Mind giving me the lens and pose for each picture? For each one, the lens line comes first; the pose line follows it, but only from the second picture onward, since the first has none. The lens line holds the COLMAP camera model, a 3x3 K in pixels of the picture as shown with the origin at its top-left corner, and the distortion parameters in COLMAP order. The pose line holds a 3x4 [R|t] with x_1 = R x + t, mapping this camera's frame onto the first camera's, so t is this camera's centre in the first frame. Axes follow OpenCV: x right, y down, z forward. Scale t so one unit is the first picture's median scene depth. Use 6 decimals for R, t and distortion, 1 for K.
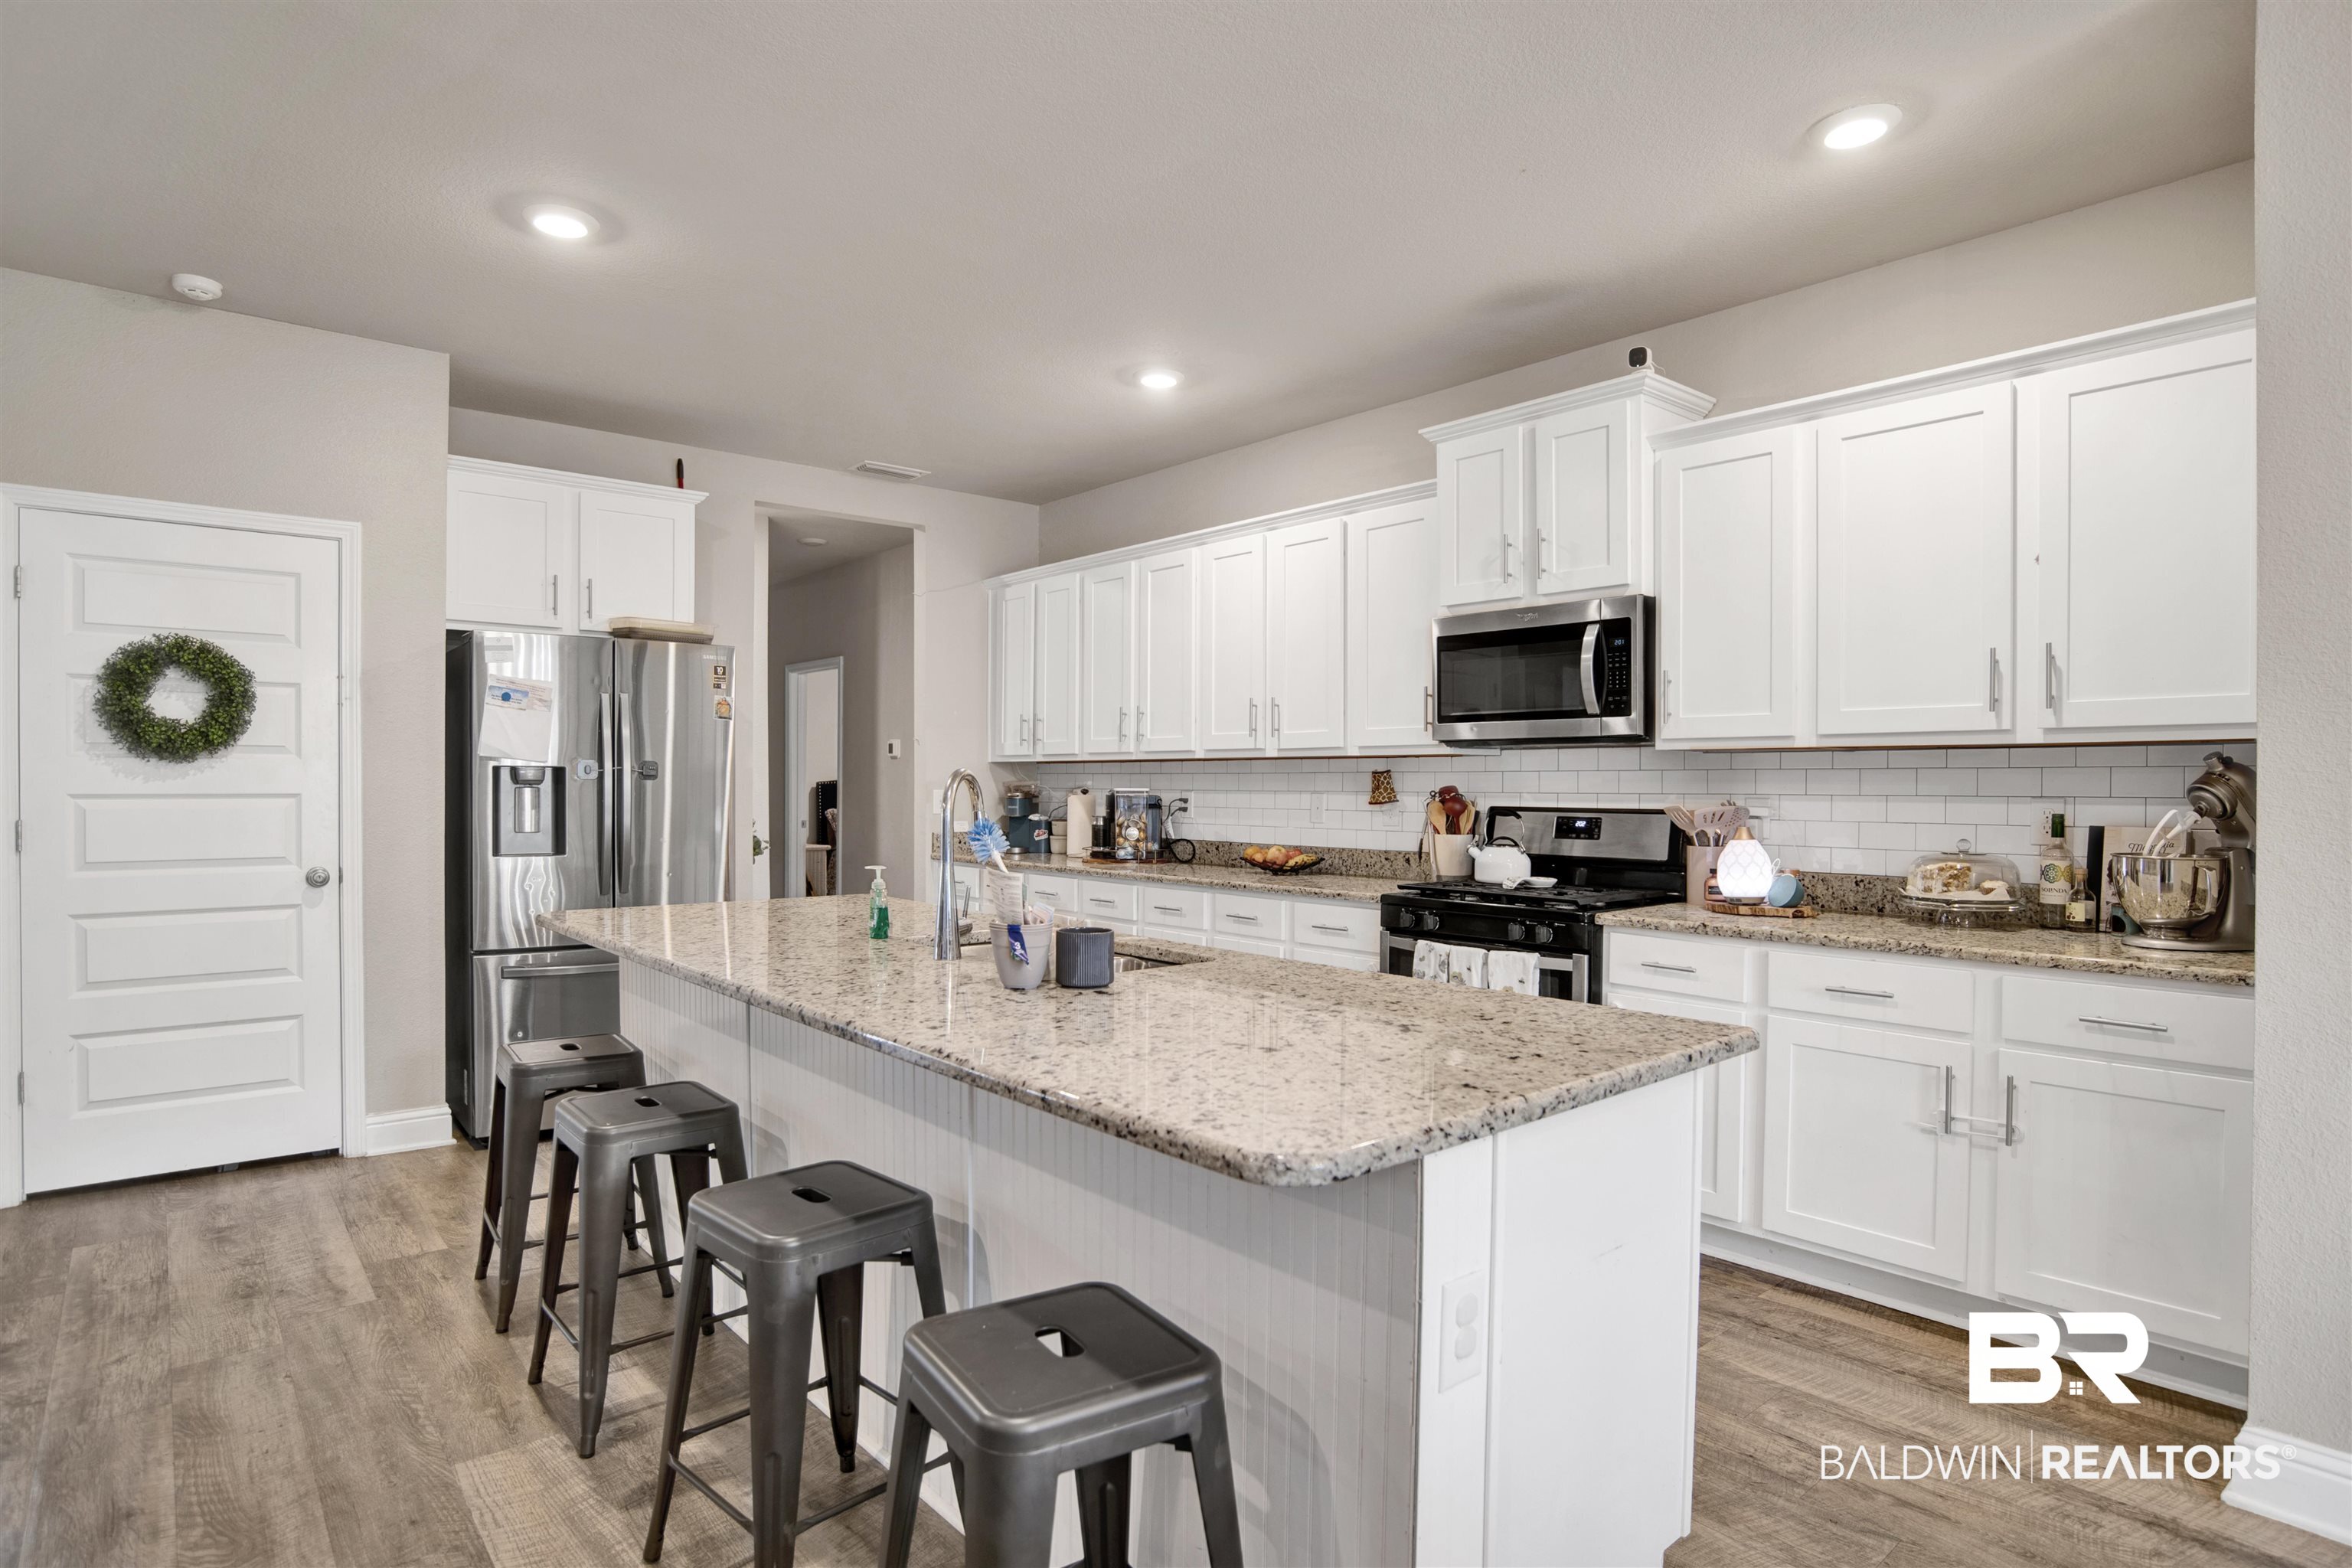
lens RADIAL K [[1251.2, 0, 1177.0], [0, 1251.2, 781.5], [0, 0, 1]] dist [-0.062677, 0.017857]
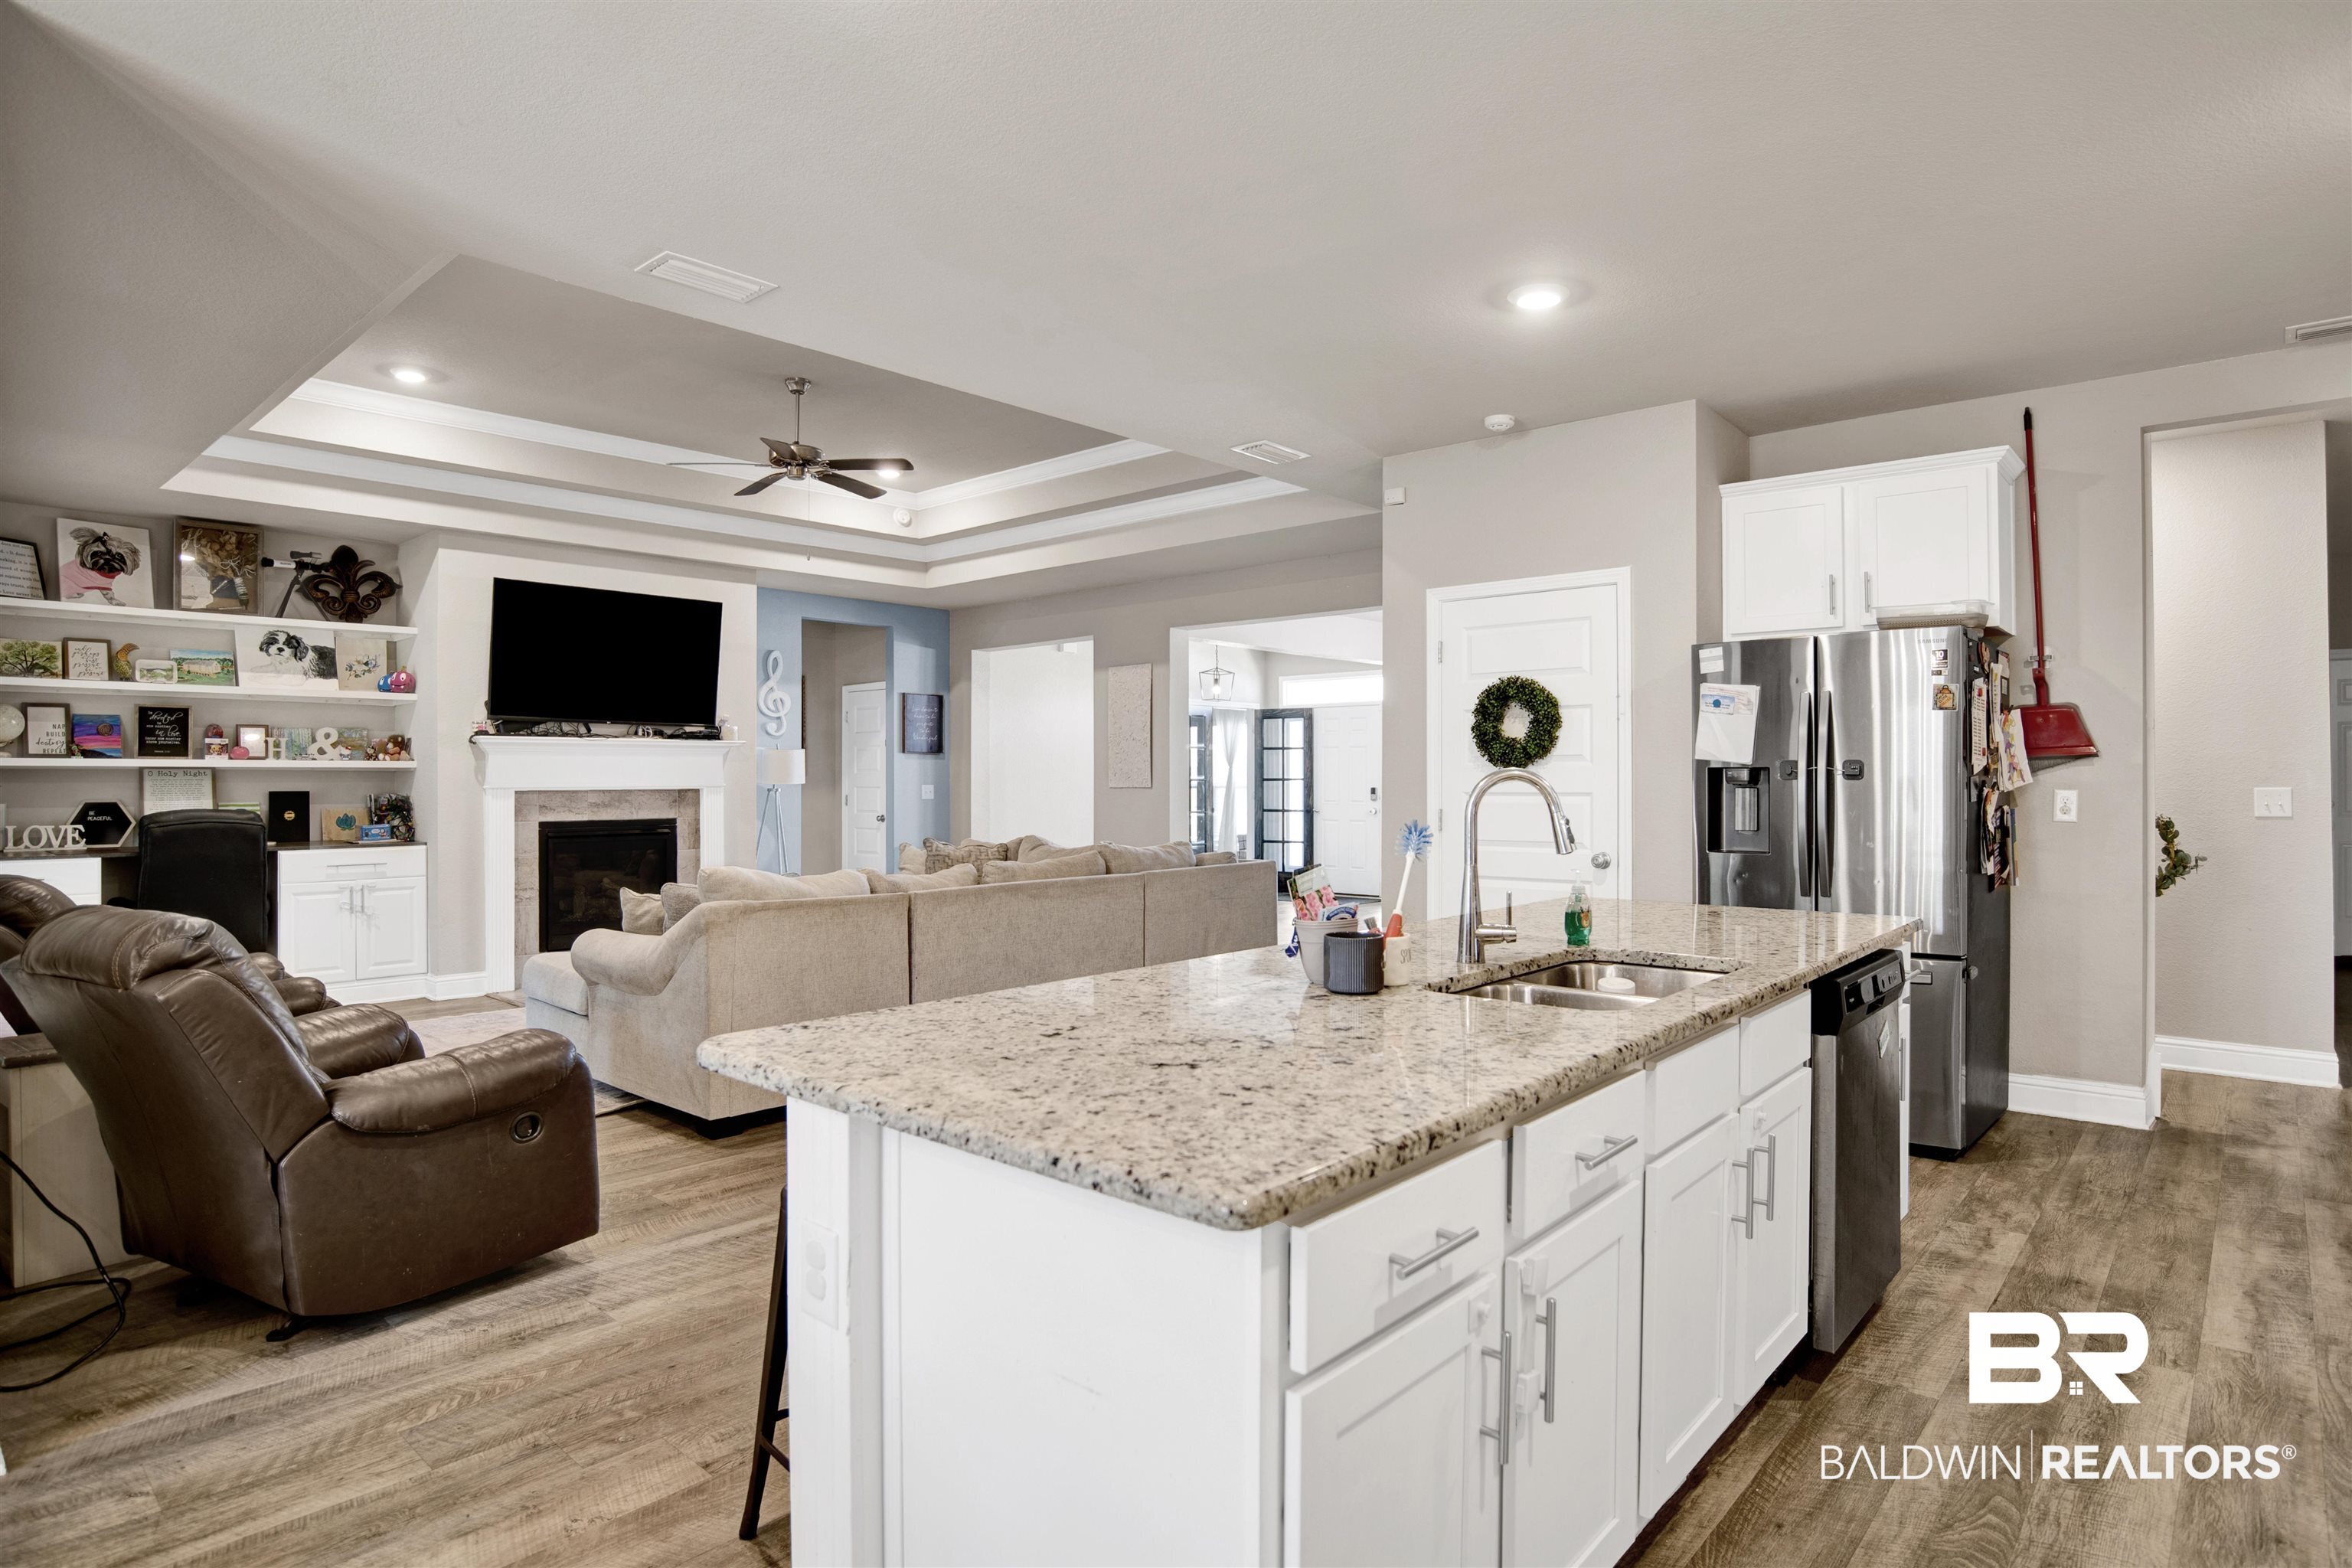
lens RADIAL K [[1251.2, 0, 1201.4], [0, 1251.2, 775.4], [0, 0, 1]] dist [-0.062677, 0.017857]
pose [[0.149012, -0.008144, -0.988802, 0.505366], [0.003735, 0.999964, -0.007673, 0.000390], [0.988828, -0.002550, 0.149037, 0.428823]]
